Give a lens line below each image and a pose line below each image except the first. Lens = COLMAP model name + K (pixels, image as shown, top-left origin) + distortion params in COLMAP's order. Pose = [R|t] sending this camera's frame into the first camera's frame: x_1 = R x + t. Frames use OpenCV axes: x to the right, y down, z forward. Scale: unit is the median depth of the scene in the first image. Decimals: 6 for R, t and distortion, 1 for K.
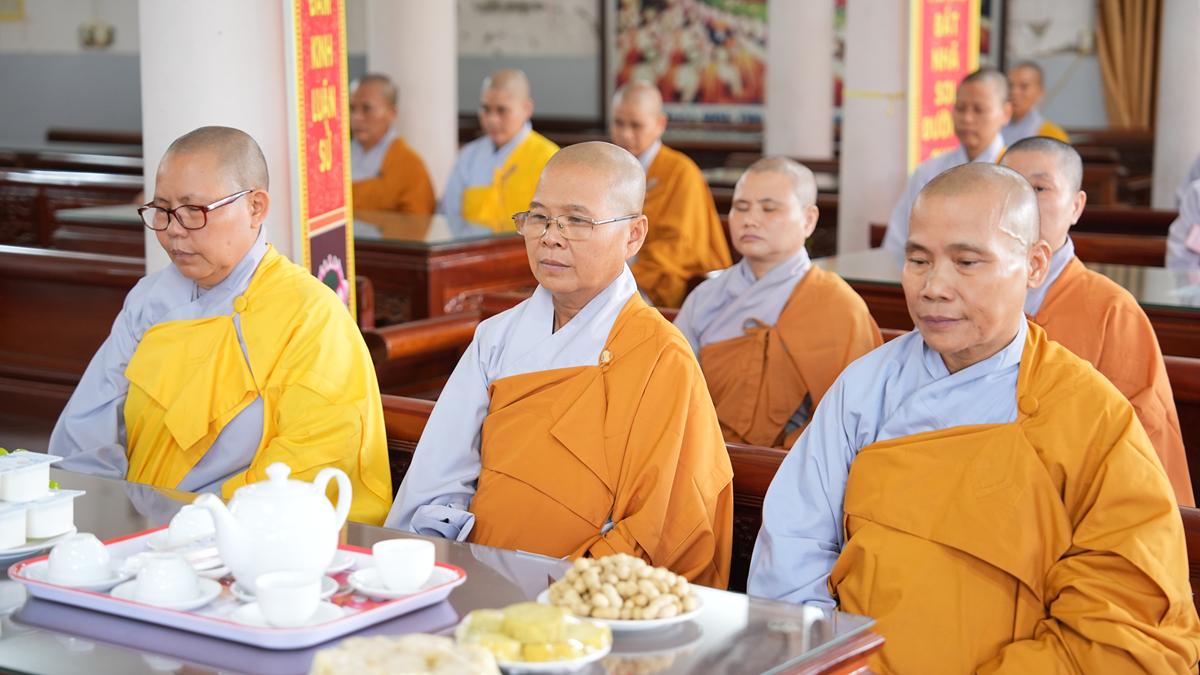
lens RADIAL K [[2232.5, 0, 598.4], [0, 2232.5, 338.6], [0, 0, 1]] dist [0.236345, 0.000000]
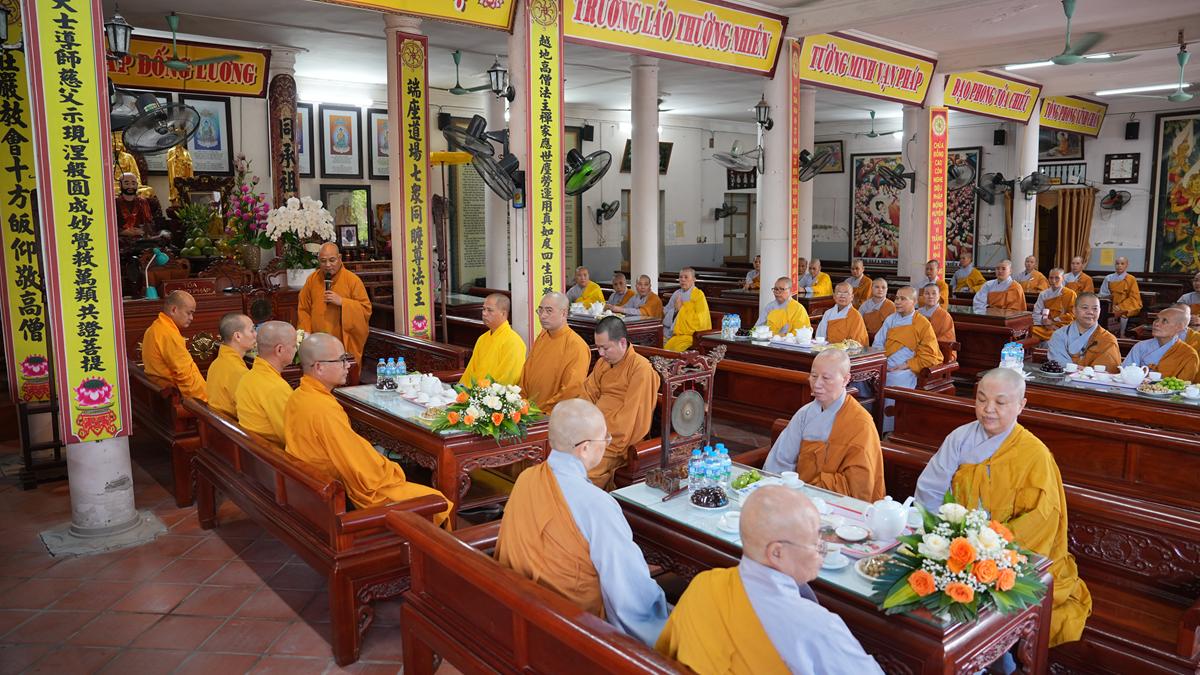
lens RADIAL K [[824.2, 0, 597.0], [0, 824.2, 336.8], [0, 0, 1]] dist [-0.107250, 0.073651]
pose [[0.956115, 0.026691, -0.291773, -0.000426], [-0.026211, 0.999641, 0.005556, 0.013328], [0.291817, 0.002335, 0.956471, -0.240978]]
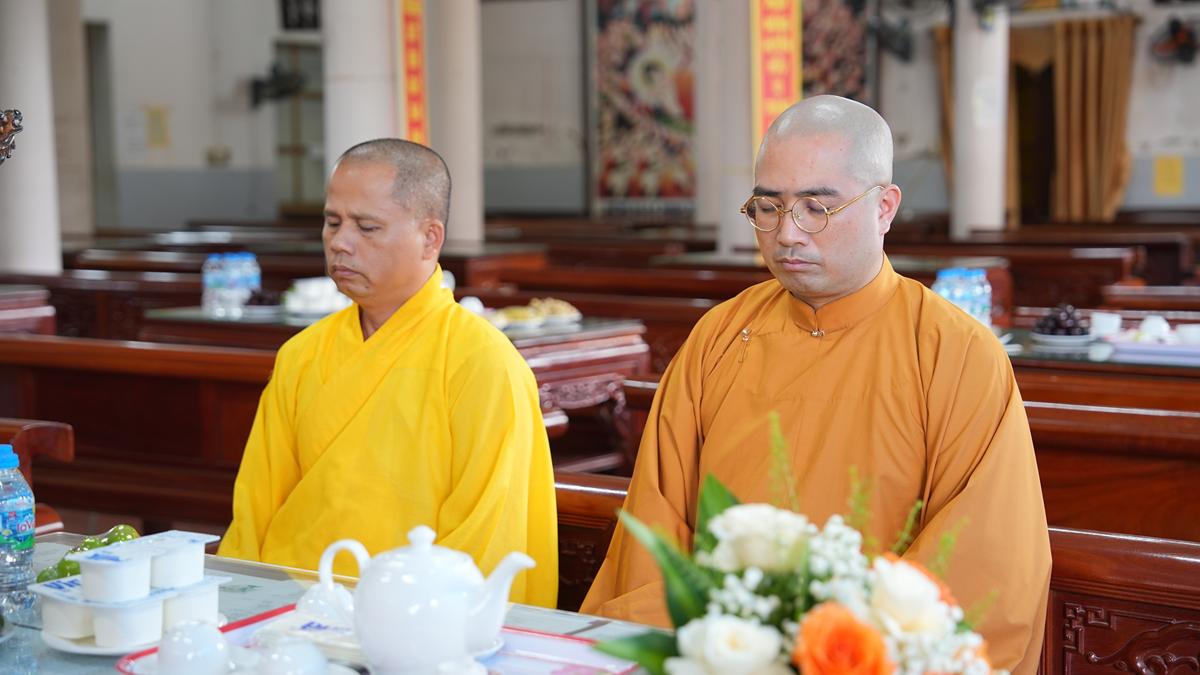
lens RADIAL K [[1985.8, 0, 594.5], [0, 1985.8, 335.8], [0, 0, 1]] dist [0.242454, 0.000000]
pose [[0.999851, -0.016877, -0.003720, 0.009554], [0.016677, 0.998682, -0.048548, 0.035334], [0.004535, 0.048478, 0.998814, -0.190356]]
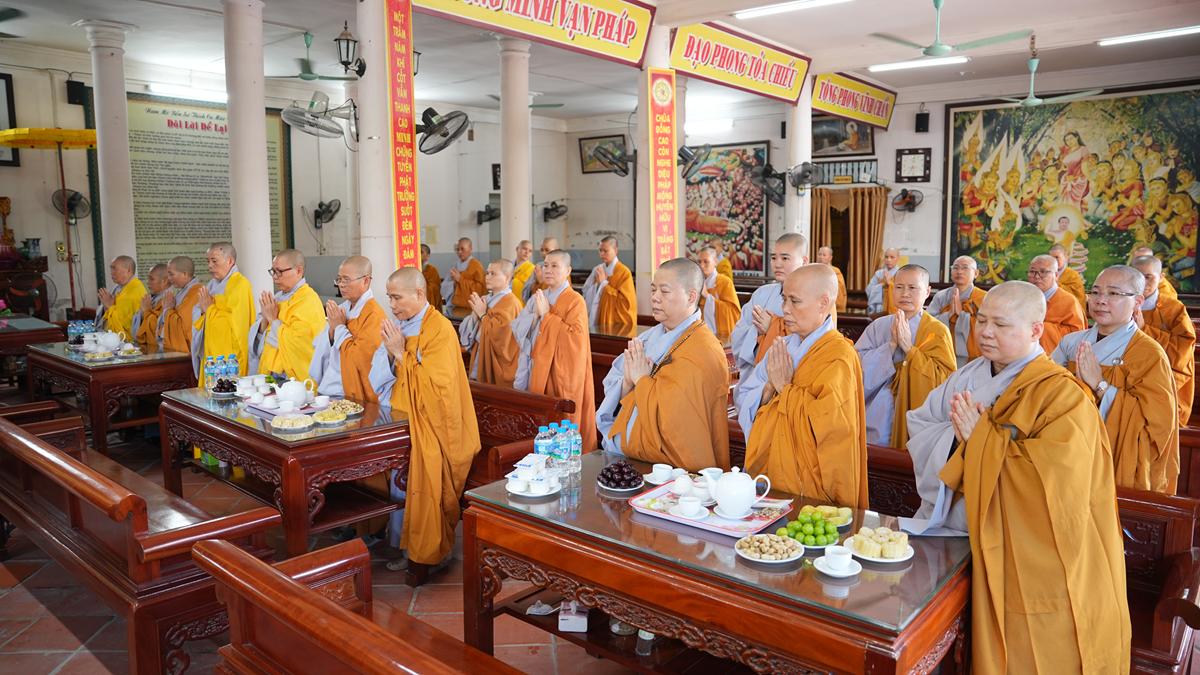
lens RADIAL K [[824.2, 0, 574.5], [0, 824.2, 347.3], [0, 0, 1]] dist [-0.107250, 0.073651]
pose [[0.988804, 0.011862, -0.148747, 0.086443], [-0.011717, 0.999930, 0.001851, -0.001951], [0.148758, -0.000088, 0.988874, -0.059276]]
